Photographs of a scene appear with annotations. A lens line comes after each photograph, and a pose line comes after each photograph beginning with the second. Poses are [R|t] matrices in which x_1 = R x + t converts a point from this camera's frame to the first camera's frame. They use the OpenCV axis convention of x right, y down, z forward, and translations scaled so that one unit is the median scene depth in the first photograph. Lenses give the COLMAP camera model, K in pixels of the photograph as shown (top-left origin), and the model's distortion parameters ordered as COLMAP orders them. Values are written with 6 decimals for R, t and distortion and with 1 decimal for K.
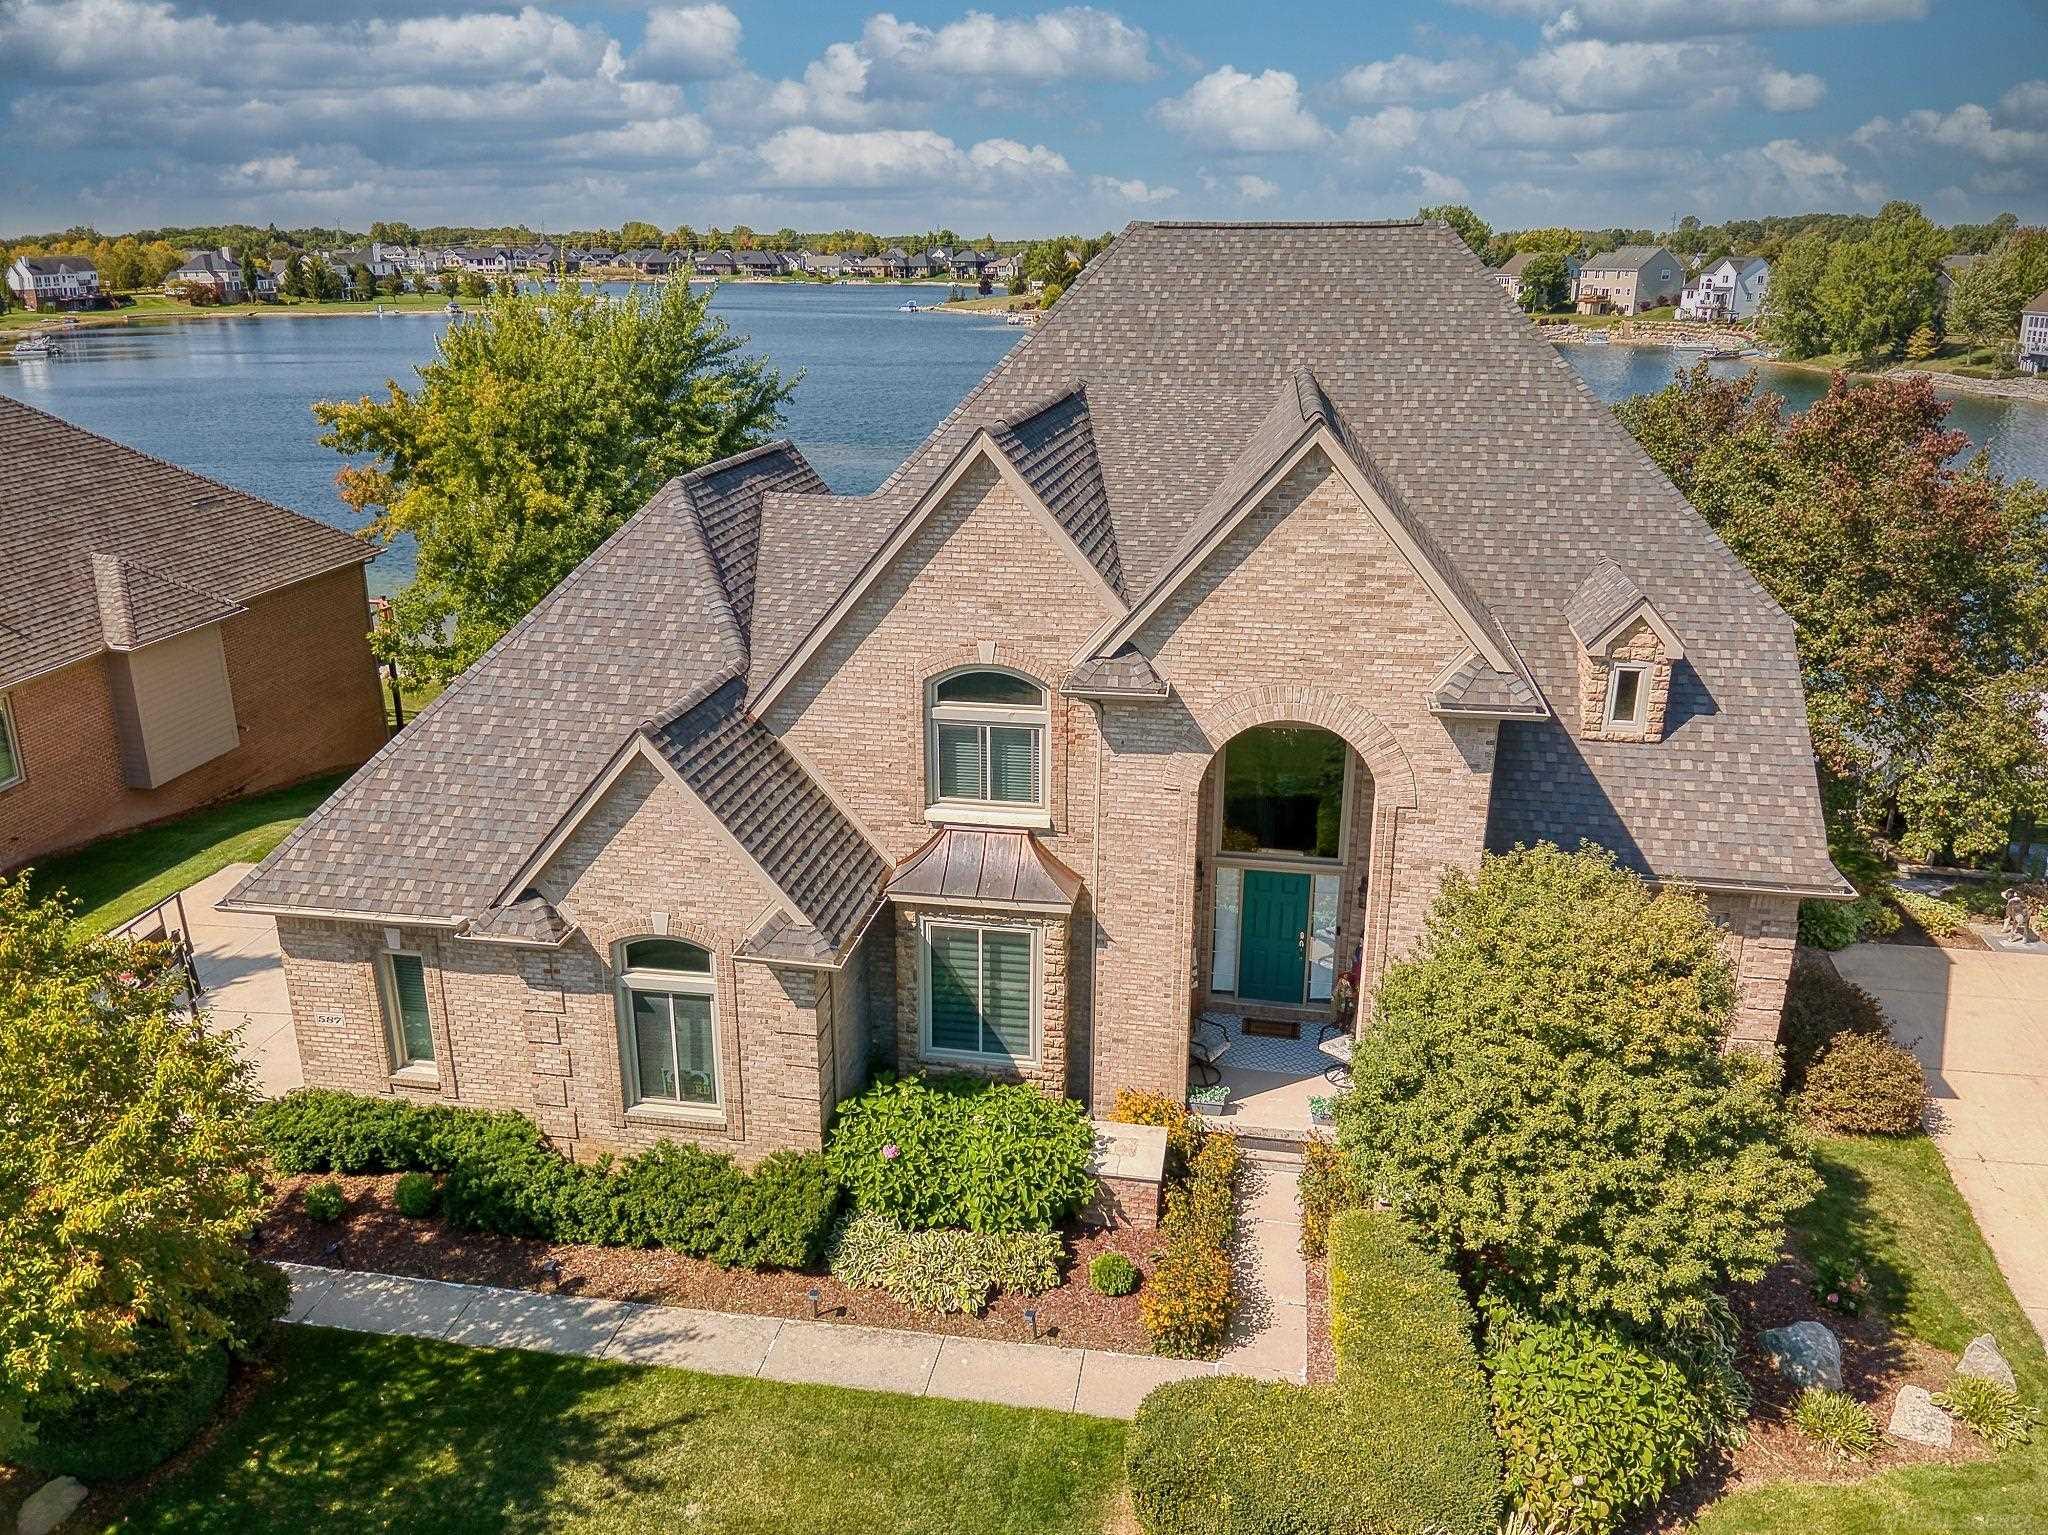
lens RADIAL K [[1490.1, 0, 1033.2], [0, 1490.1, 763.4], [0, 0, 1]] dist [0.079965, -0.169881]
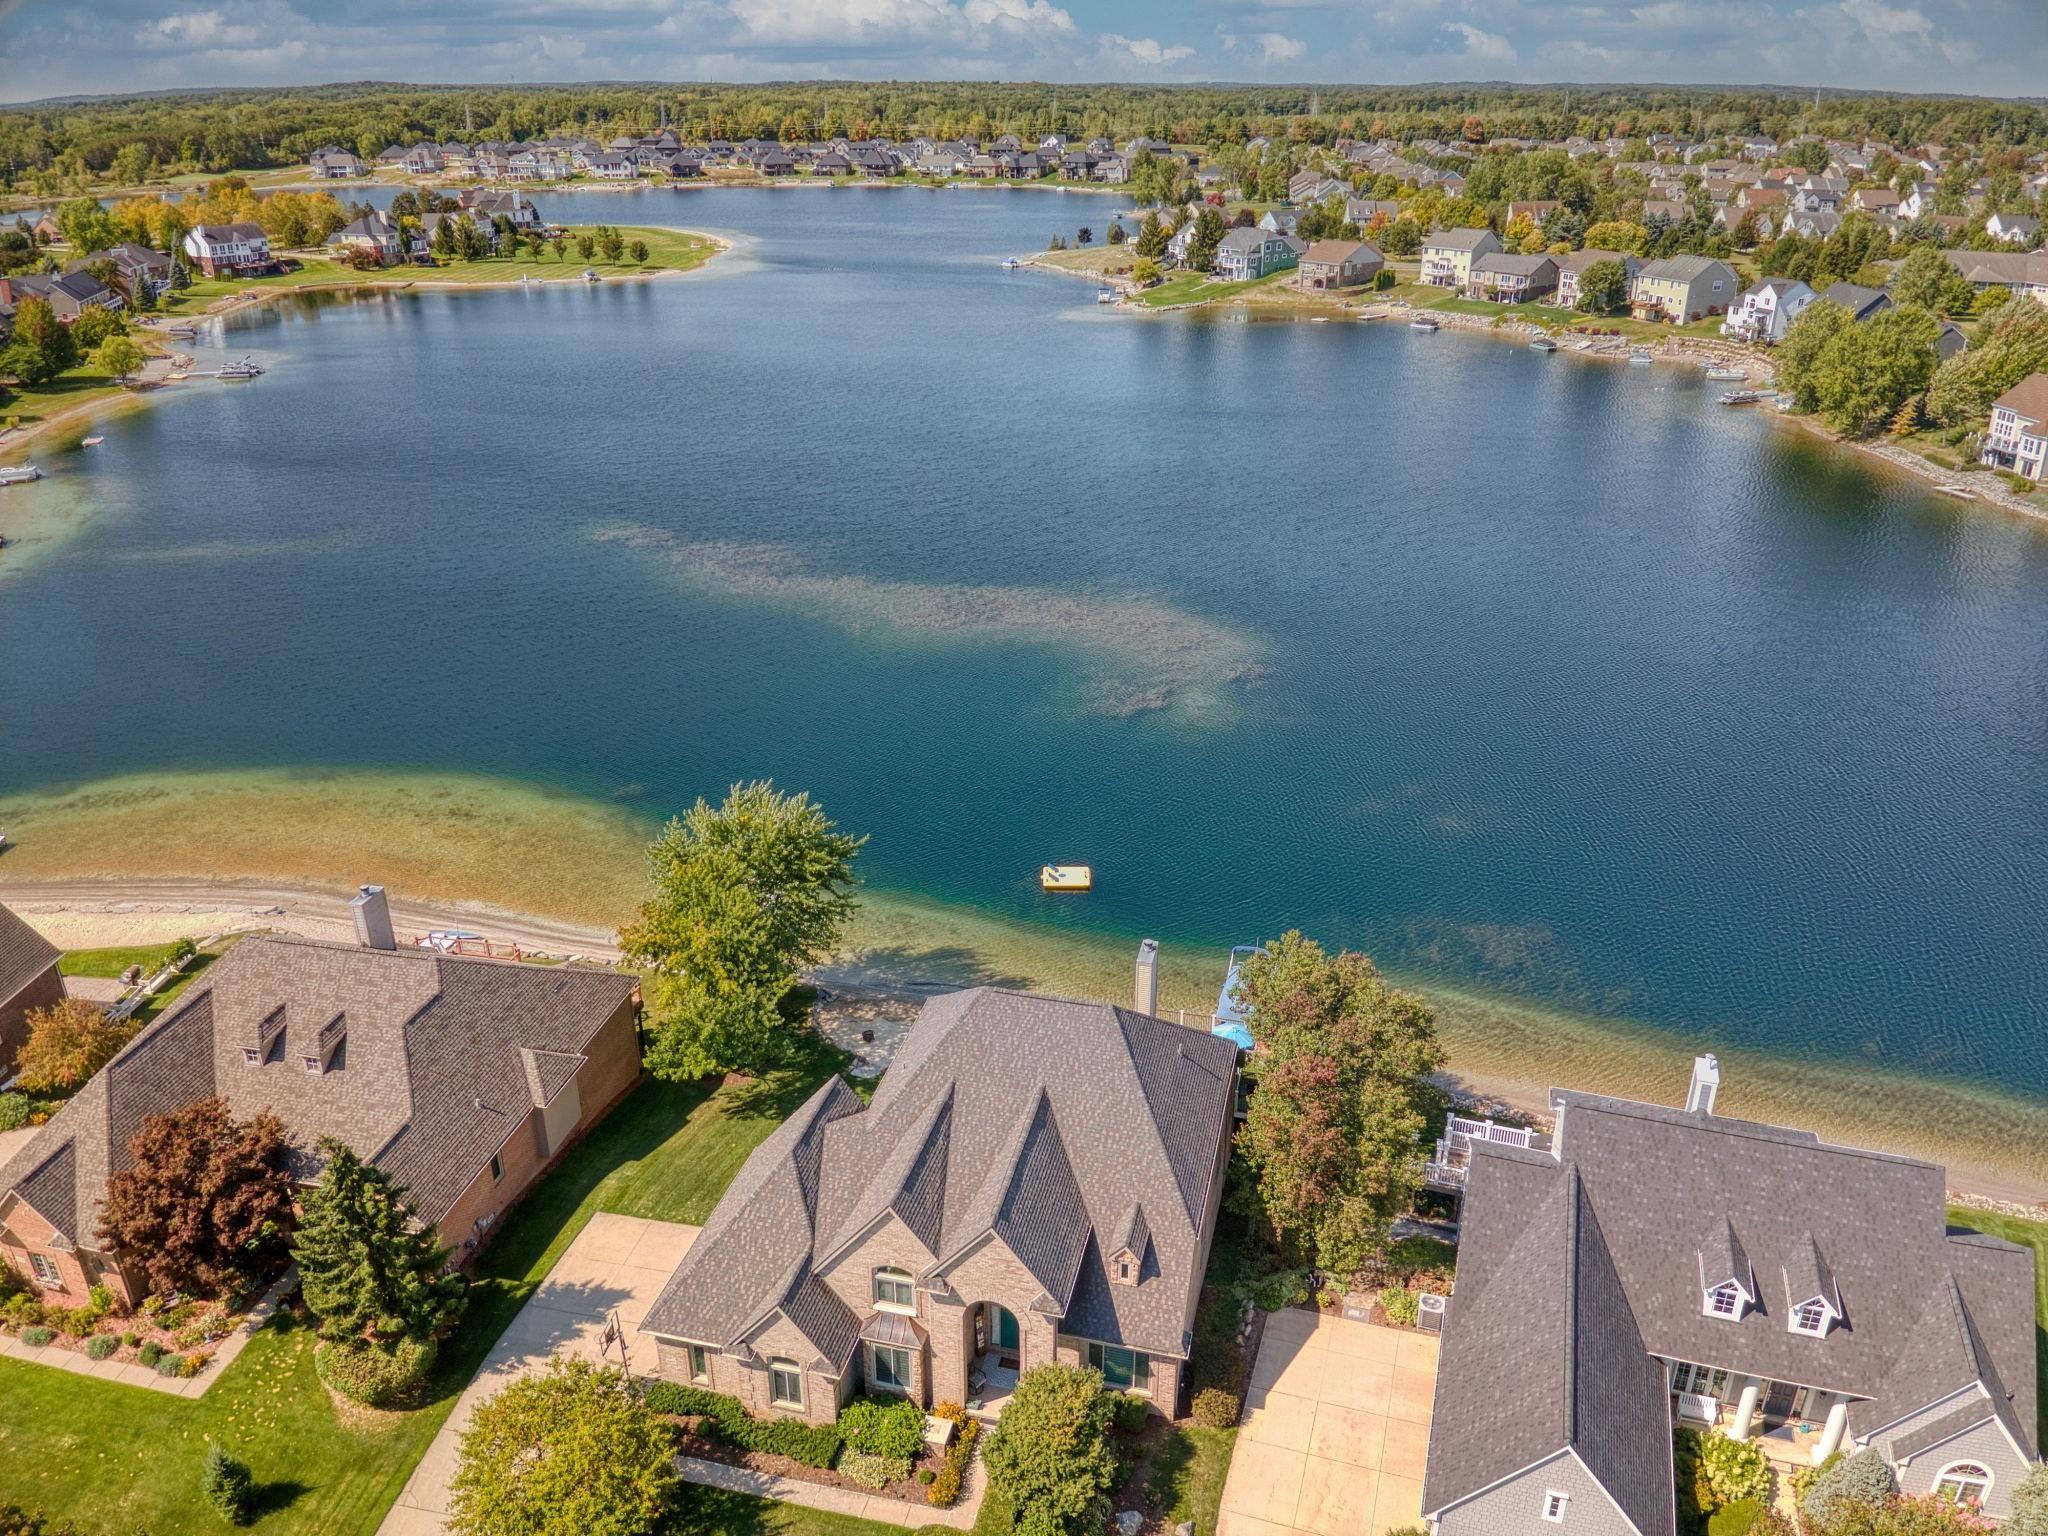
lens RADIAL K [[1486.6, 0, 1032.5], [0, 1486.6, 756.4], [0, 0, 1]] dist [0.107295, -0.218789]
pose [[0.997014, 0.026521, -0.072519, 0.363645], [-0.019752, 0.995515, 0.092514, -1.137878], [0.074648, -0.090805, 0.993067, -1.543251]]
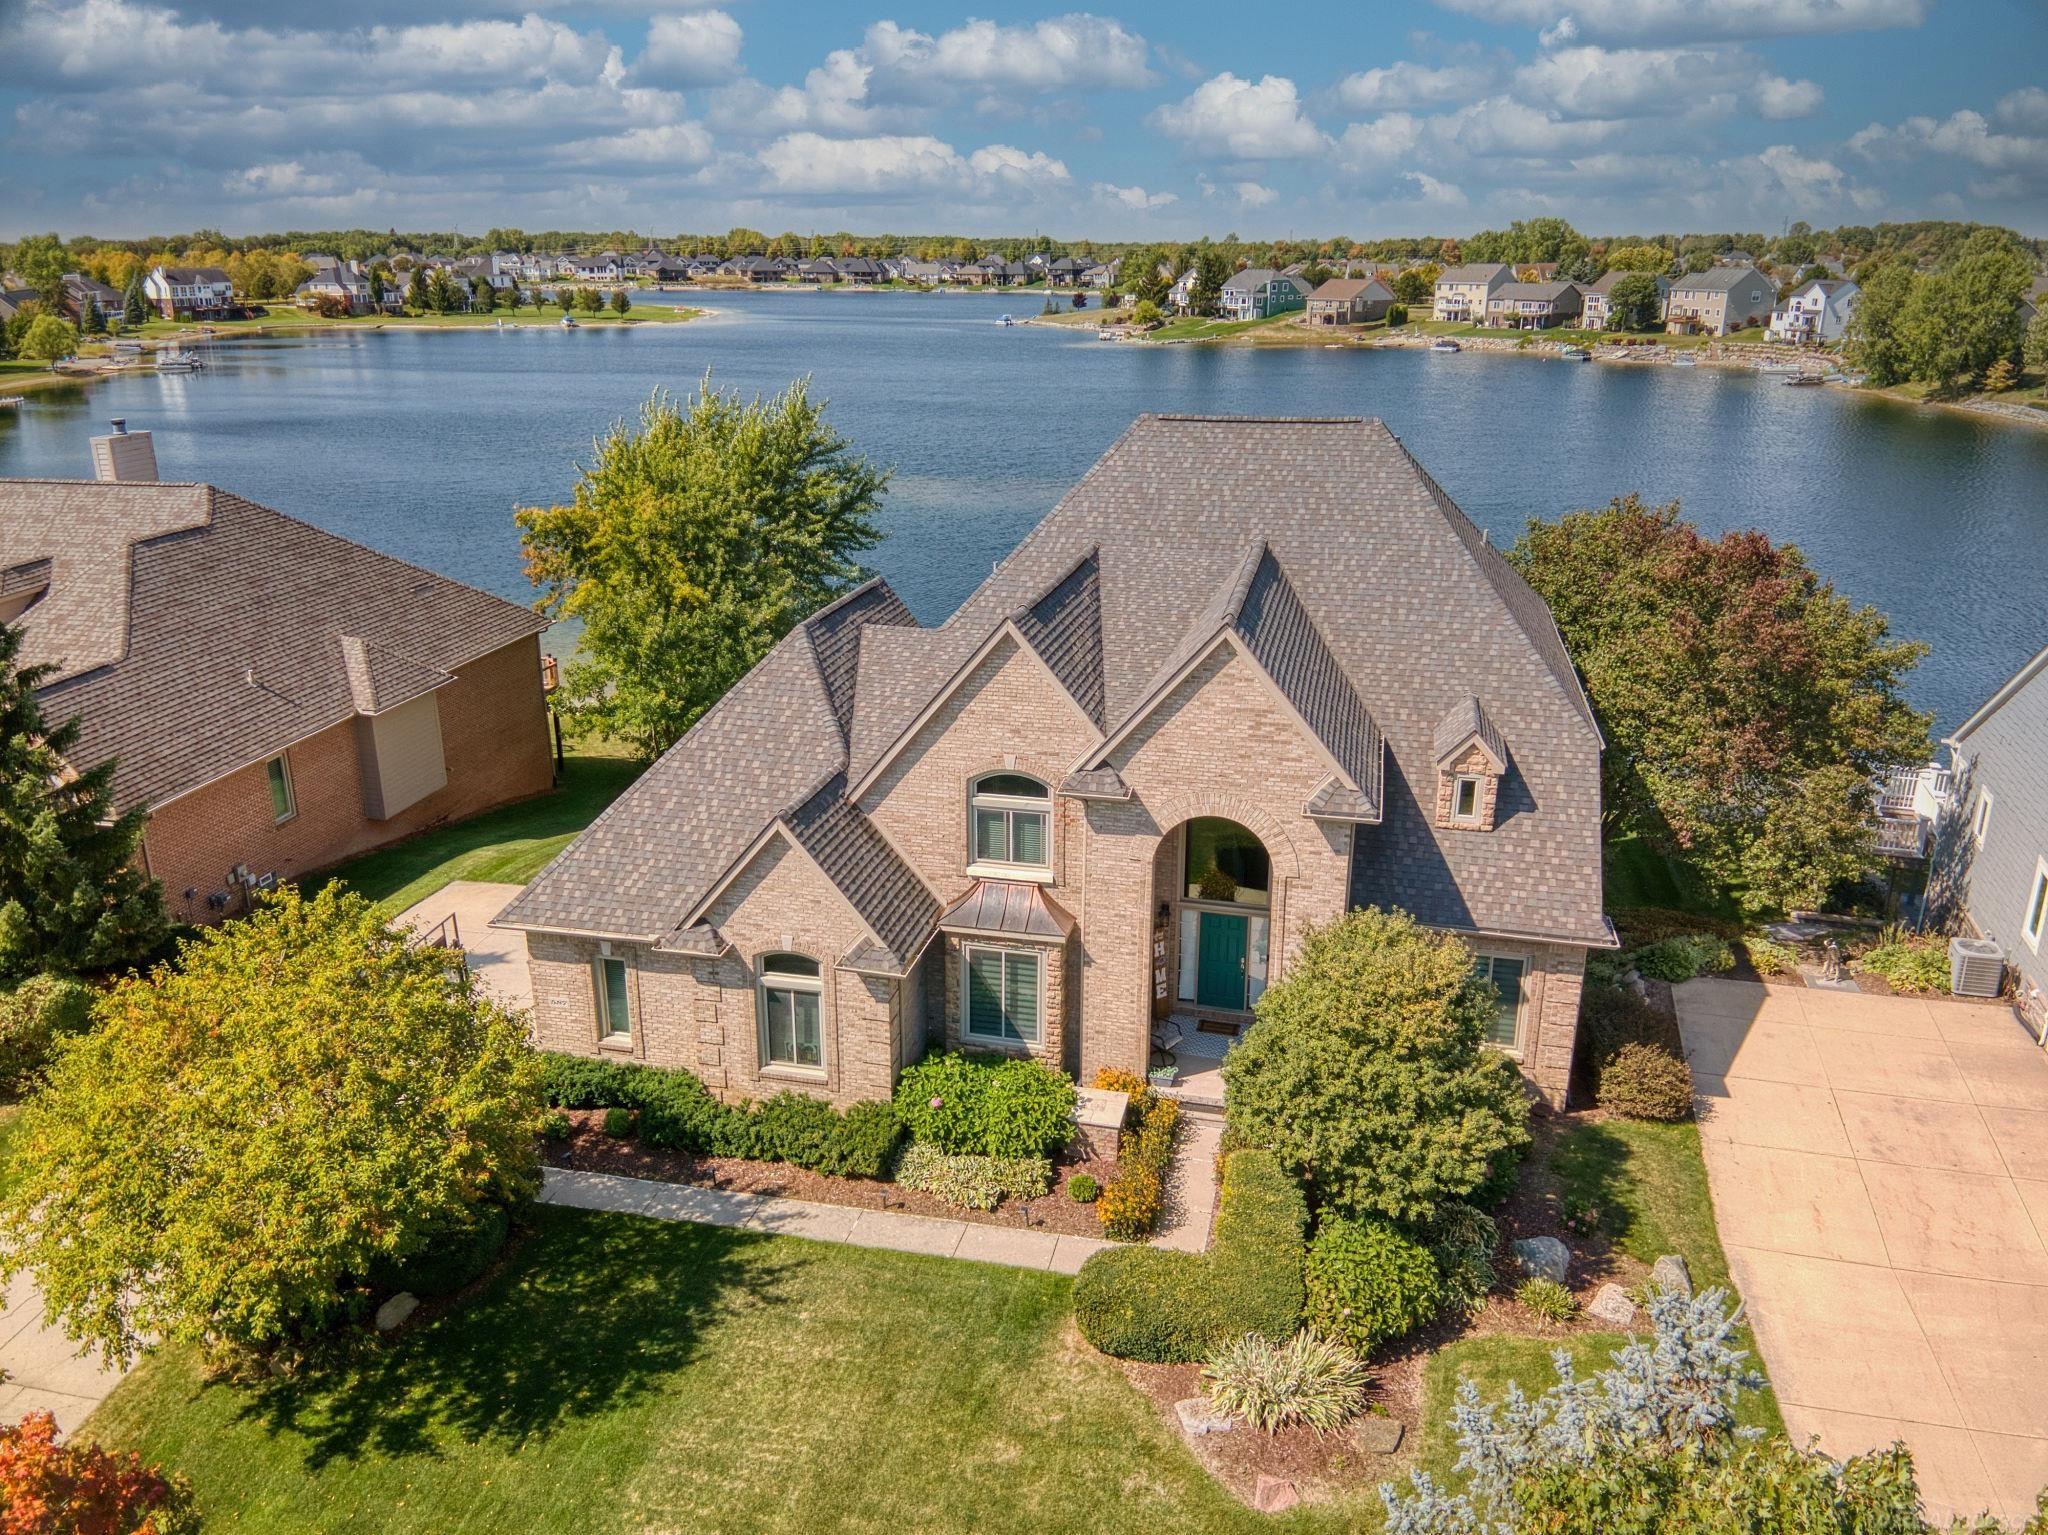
lens RADIAL K [[1486.6, 0, 1032.5], [0, 1486.6, 755.9], [0, 0, 1]] dist [0.107295, -0.218789]
pose [[0.998031, 0.019188, -0.059715, 0.065486], [-0.019473, 0.999802, -0.004194, -0.063848], [0.059623, 0.005348, 0.998207, -0.382978]]
